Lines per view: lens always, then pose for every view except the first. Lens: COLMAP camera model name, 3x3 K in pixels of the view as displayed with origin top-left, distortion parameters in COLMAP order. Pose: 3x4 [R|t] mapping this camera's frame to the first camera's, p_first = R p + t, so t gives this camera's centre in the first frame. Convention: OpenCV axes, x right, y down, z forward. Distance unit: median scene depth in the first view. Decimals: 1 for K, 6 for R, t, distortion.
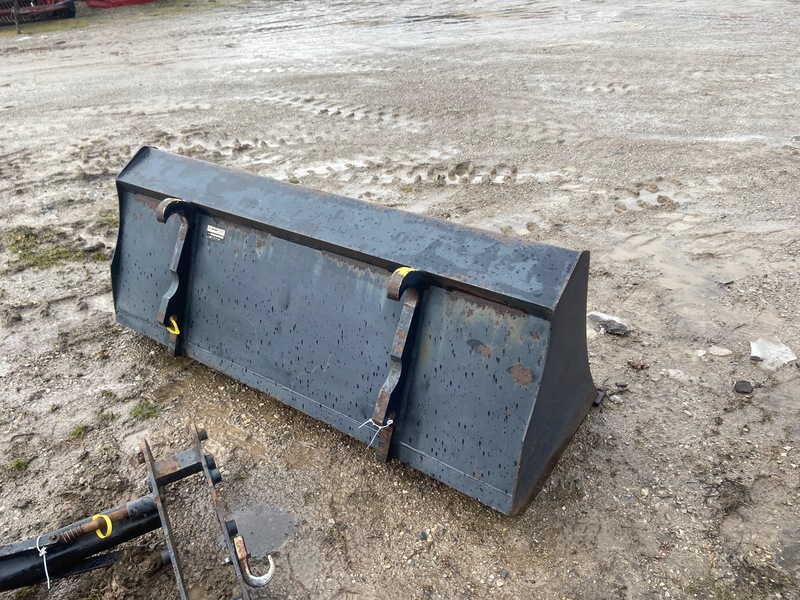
lens RADIAL K [[606.6, 0, 399.9], [0, 606.6, 288.5], [0, 0, 1]] dist [0.127159, -0.160819]
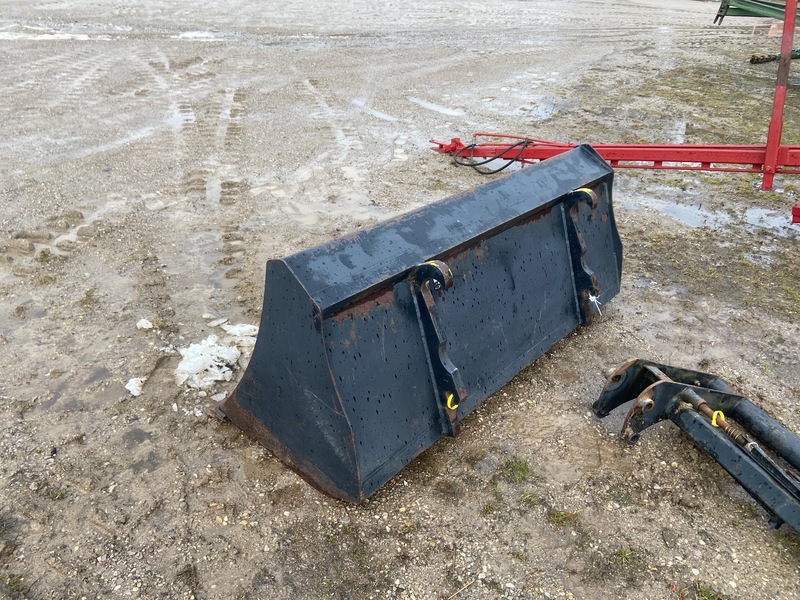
lens RADIAL K [[605.8, 0, 396.8], [0, 605.8, 296.4], [0, 0, 1]] dist [0.128176, -0.161445]
pose [[0.097557, -0.447808, 0.888791, -1.178324], [0.442790, 0.819324, 0.364205, -0.448710], [-0.891302, 0.358017, 0.278216, 0.851234]]
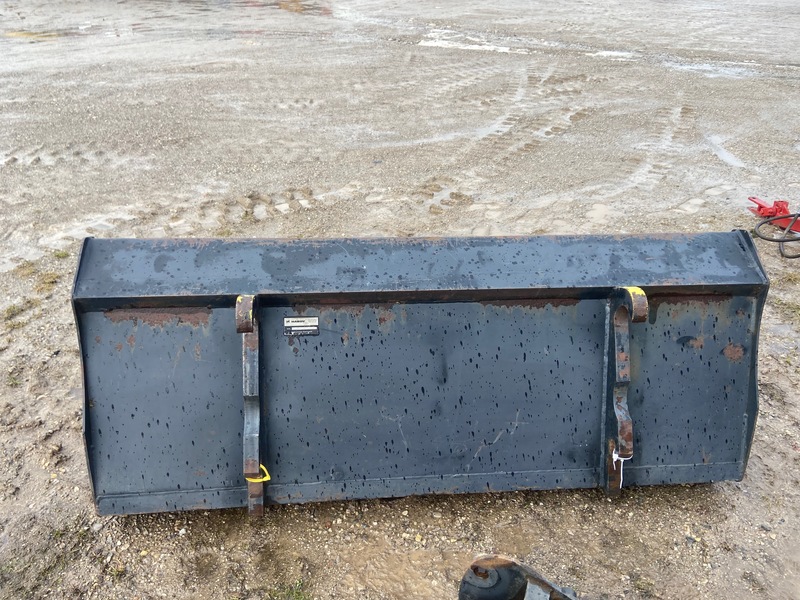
lens RADIAL K [[605.8, 0, 396.8], [0, 605.8, 296.4], [0, 0, 1]] dist [0.128176, -0.161445]
pose [[0.755155, -0.268296, 0.598129, -0.671860], [0.276093, 0.957710, 0.081015, -0.158051], [-0.594570, 0.103961, 0.797295, 0.354031]]
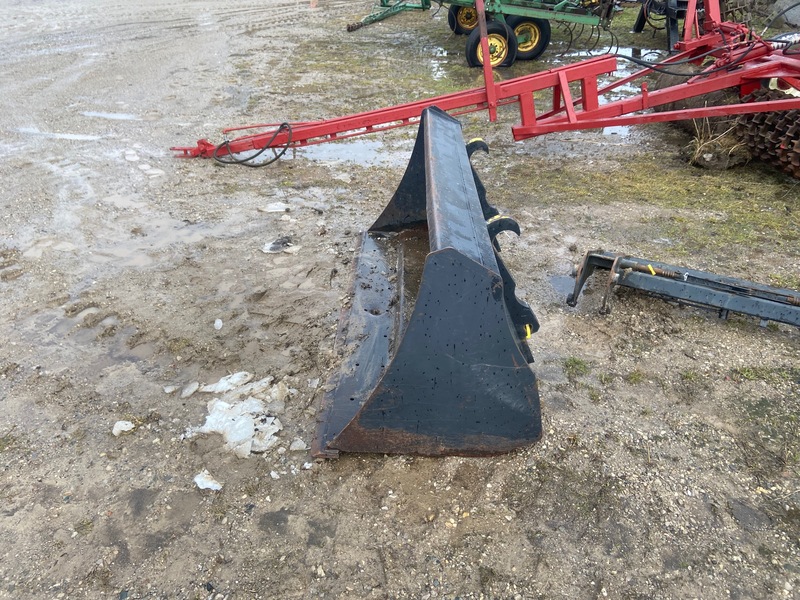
lens RADIAL K [[605.8, 0, 396.8], [0, 605.8, 296.4], [0, 0, 1]] dist [0.128176, -0.161445]
pose [[-0.560475, -0.365940, 0.742937, -1.043167], [0.430681, 0.637446, 0.638887, -0.760867], [-0.707377, 0.678049, -0.199669, 1.440482]]
